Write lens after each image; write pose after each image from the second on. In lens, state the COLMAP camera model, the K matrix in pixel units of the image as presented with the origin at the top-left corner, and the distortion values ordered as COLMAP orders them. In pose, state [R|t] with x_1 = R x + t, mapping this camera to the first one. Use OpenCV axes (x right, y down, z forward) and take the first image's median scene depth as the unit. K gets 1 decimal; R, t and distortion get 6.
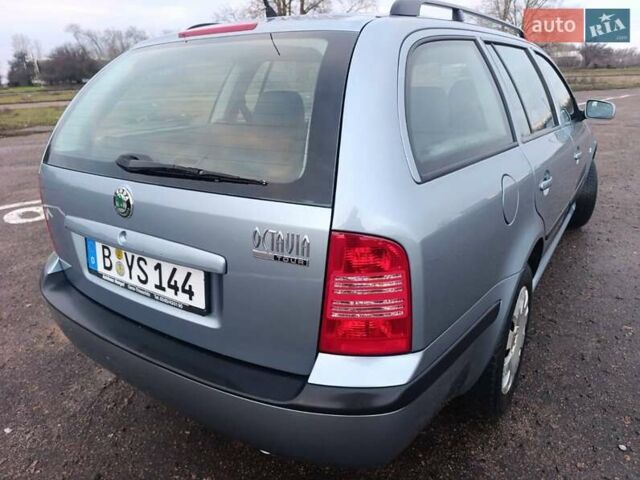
lens RADIAL K [[435.0, 0, 318.3], [0, 435.0, 240.7], [0, 0, 1]] dist [0.040433, -0.035759]
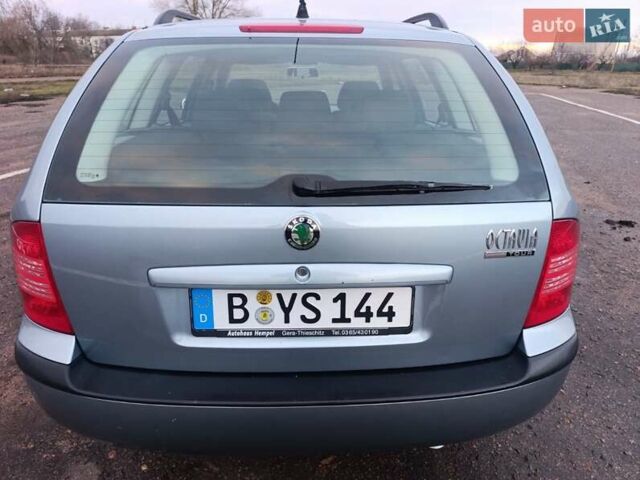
lens RADIAL K [[435.0, 0, 320.9], [0, 435.0, 238.2], [0, 0, 1]] dist [0.040433, -0.035759]
pose [[0.811896, -0.181143, 0.554988, -0.888148], [0.174795, 0.982460, 0.064956, -0.126050], [-0.557020, 0.044272, 0.829318, 0.289972]]
